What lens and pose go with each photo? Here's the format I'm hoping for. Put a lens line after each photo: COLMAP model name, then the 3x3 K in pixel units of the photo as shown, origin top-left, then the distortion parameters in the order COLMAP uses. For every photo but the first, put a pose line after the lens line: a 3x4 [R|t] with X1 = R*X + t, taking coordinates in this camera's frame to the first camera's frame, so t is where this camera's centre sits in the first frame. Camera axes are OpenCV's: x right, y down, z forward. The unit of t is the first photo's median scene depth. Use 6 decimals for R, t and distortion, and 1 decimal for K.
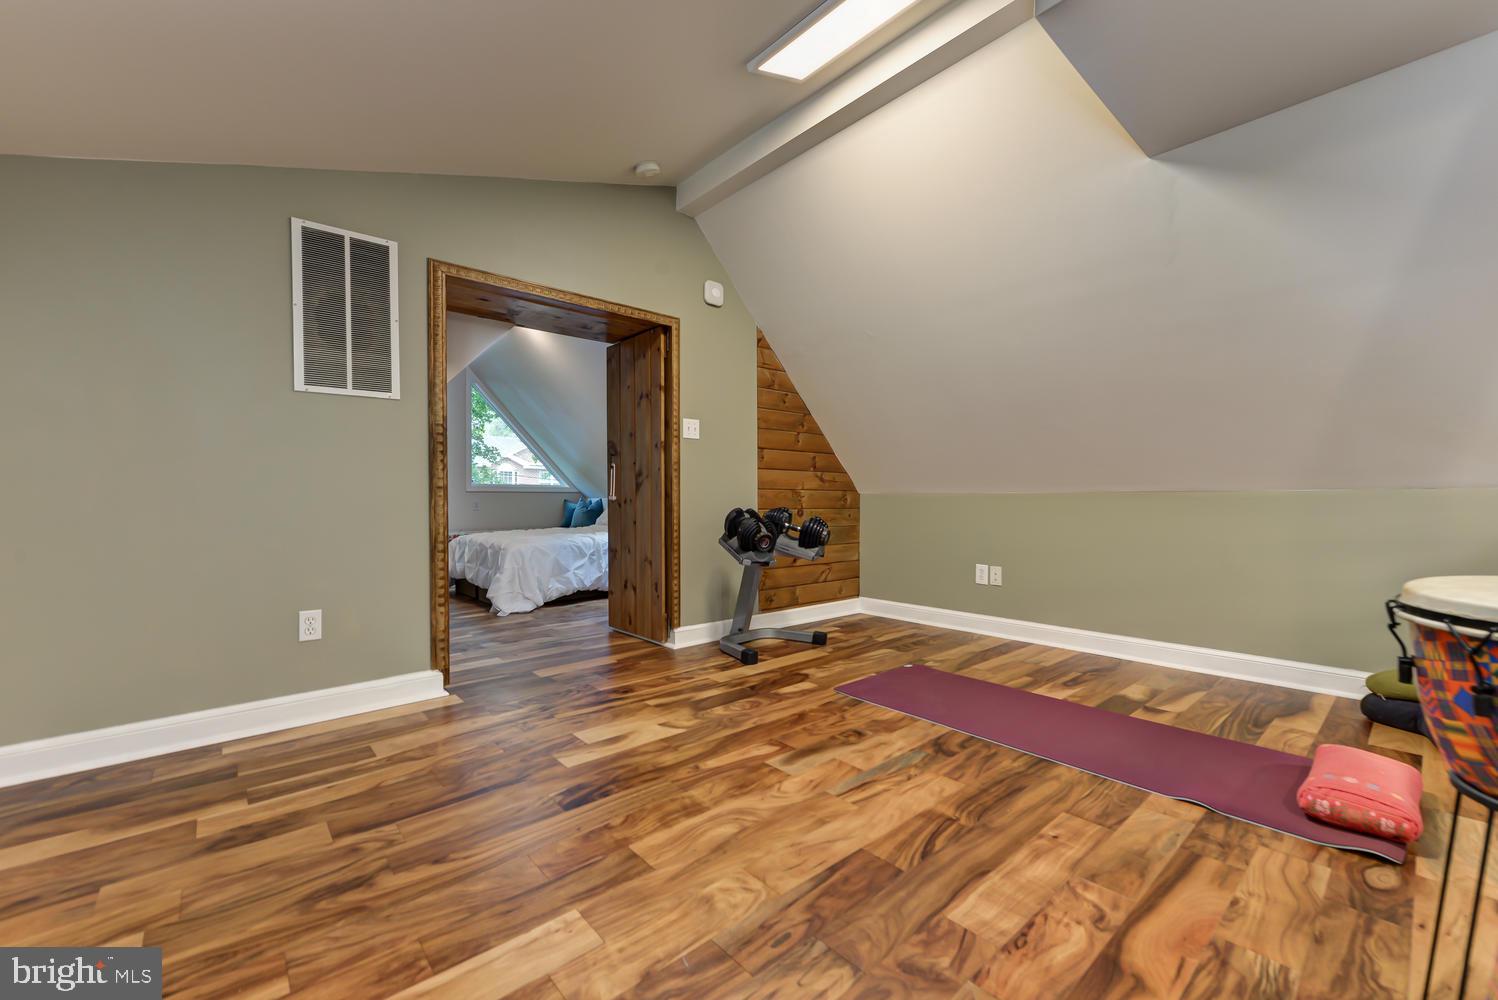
lens RADIAL K [[603.7, 0, 758.0], [0, 603.7, 500.2], [0, 0, 1]] dist [-0.005986, 0.000841]
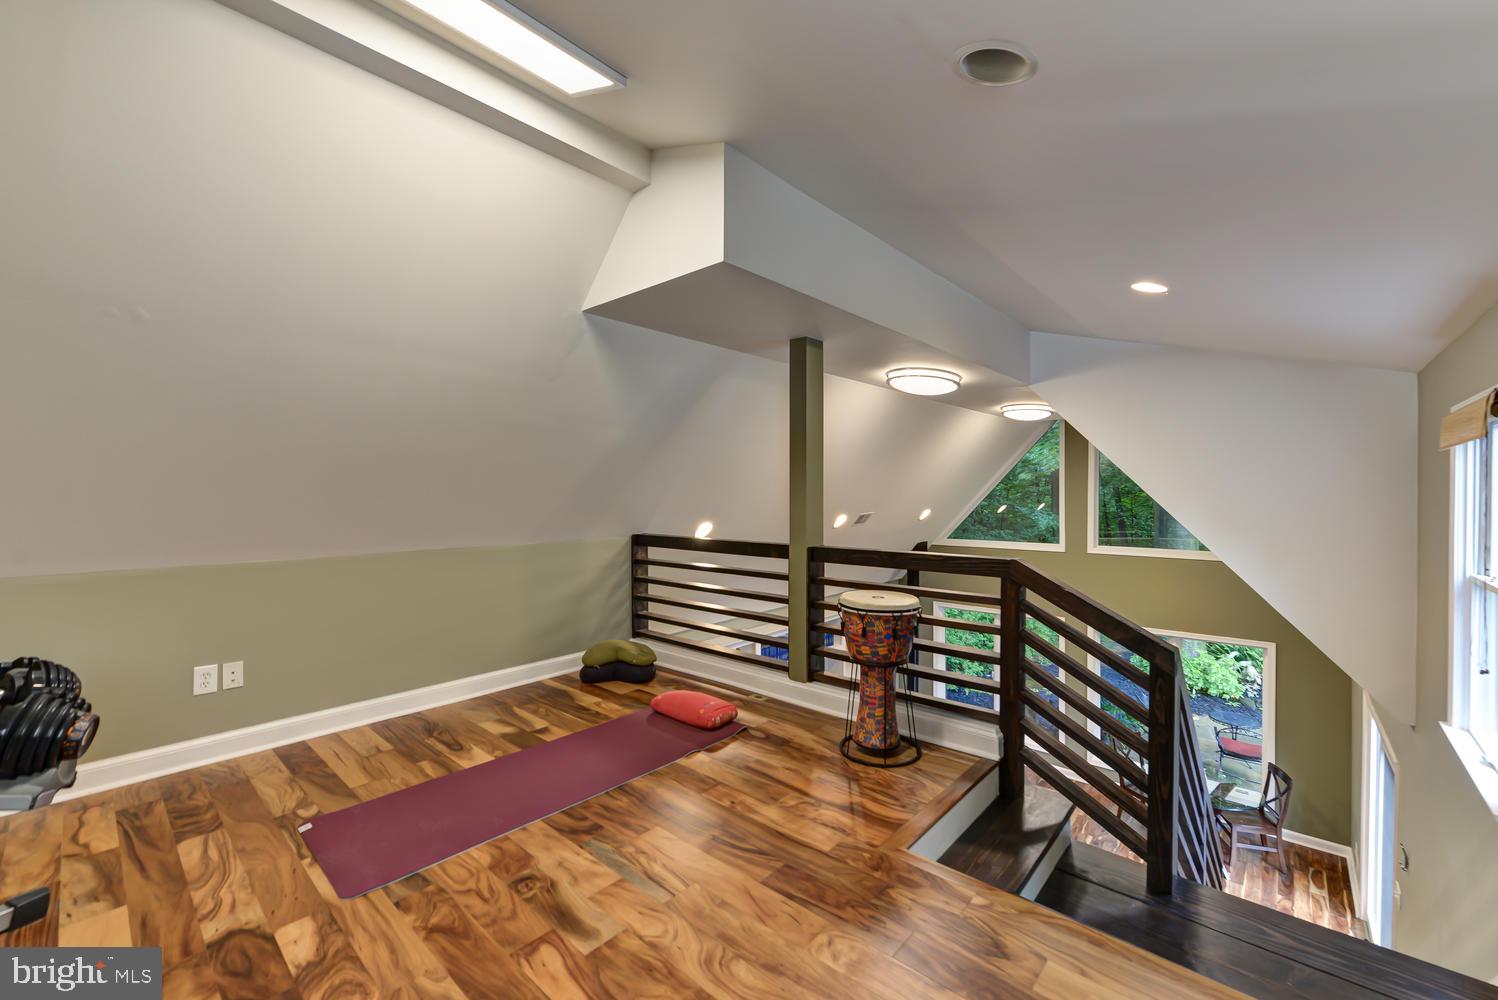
lens RADIAL K [[603.7, 0, 760.1], [0, 603.7, 496.0], [0, 0, 1]] dist [-0.005986, 0.000841]
pose [[-0.120113, -0.003818, 0.992753, -0.675396], [0.007521, 0.999960, 0.004756, -0.152543], [-0.992732, 0.008037, -0.120079, 0.710178]]
